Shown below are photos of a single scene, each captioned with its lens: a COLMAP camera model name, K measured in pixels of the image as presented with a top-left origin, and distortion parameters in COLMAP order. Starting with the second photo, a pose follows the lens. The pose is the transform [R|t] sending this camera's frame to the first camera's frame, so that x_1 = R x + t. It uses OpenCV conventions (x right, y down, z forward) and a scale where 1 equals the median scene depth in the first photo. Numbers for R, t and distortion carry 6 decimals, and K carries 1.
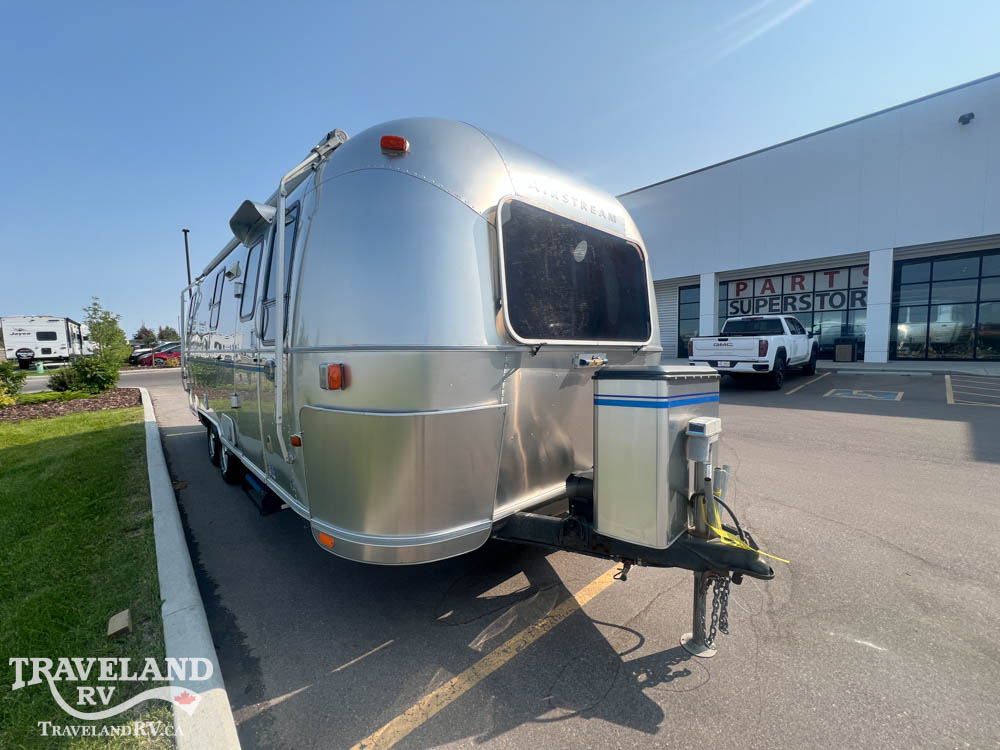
lens RADIAL K [[402.5, 0, 496.8], [0, 402.5, 345.0], [0, 0, 1]] dist [0.000462, 0.000053]
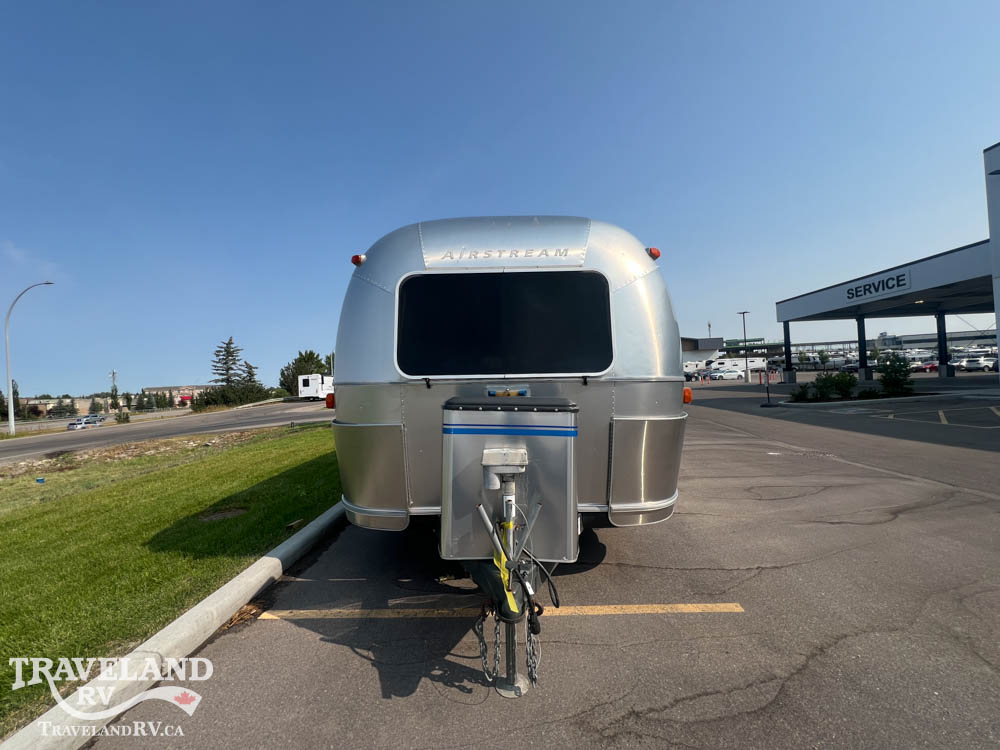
lens RADIAL K [[397.8, 0, 498.3], [0, 397.8, 373.8], [0, 0, 1]] dist [-0.000910, 0.000178]
pose [[0.718875, -0.029384, -0.694518, 1.198129], [0.027339, 0.999528, -0.013991, 0.004238], [0.694602, -0.008930, 0.719339, 0.298593]]
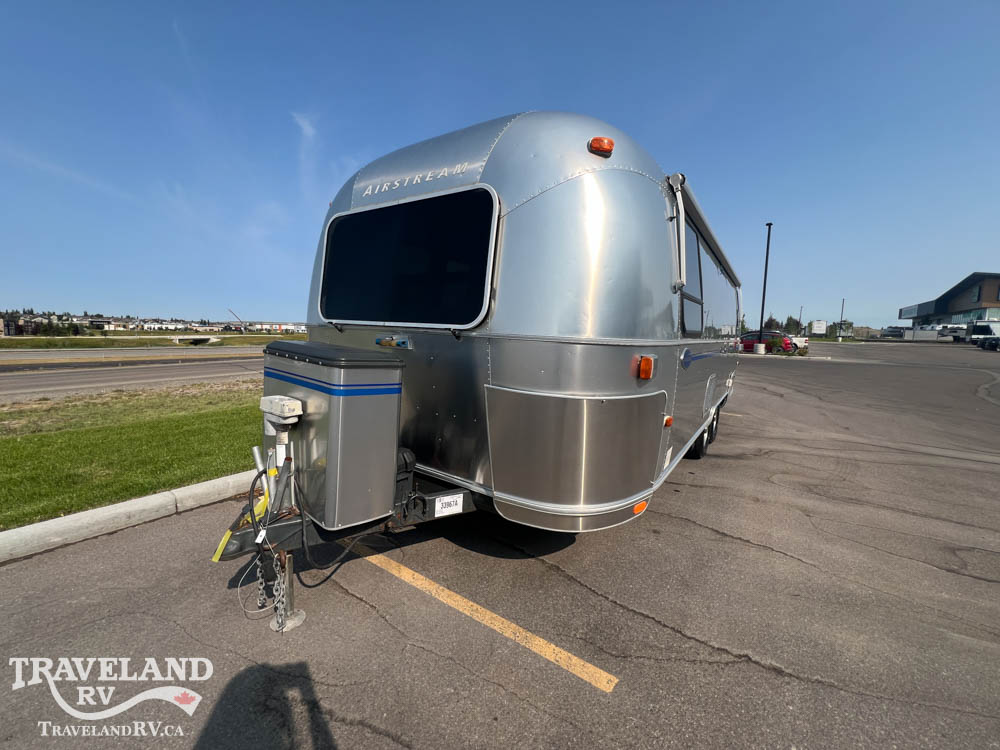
lens RADIAL K [[397.8, 0, 498.3], [0, 397.8, 373.8], [0, 0, 1]] dist [-0.000910, 0.000178]
pose [[0.215280, 0.122058, -0.968894, 1.553450], [-0.030541, 0.992514, 0.118248, -0.008330], [0.976075, 0.004135, 0.217396, 1.333456]]
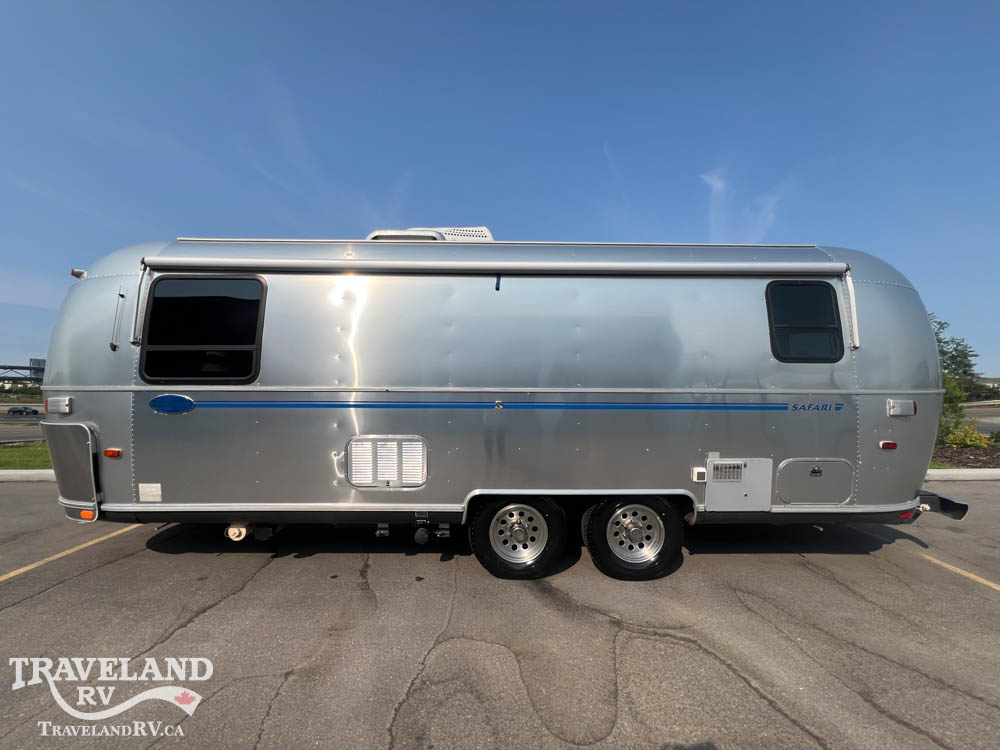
lens RADIAL K [[397.8, 0, 498.3], [0, 397.8, 373.8], [0, 0, 1]] dist [-0.000910, 0.000178]
pose [[-0.672055, -0.014826, -0.740353, 0.629020], [0.005690, 0.999667, -0.025184, 0.016491], [0.740479, -0.021138, -0.671747, 4.215963]]
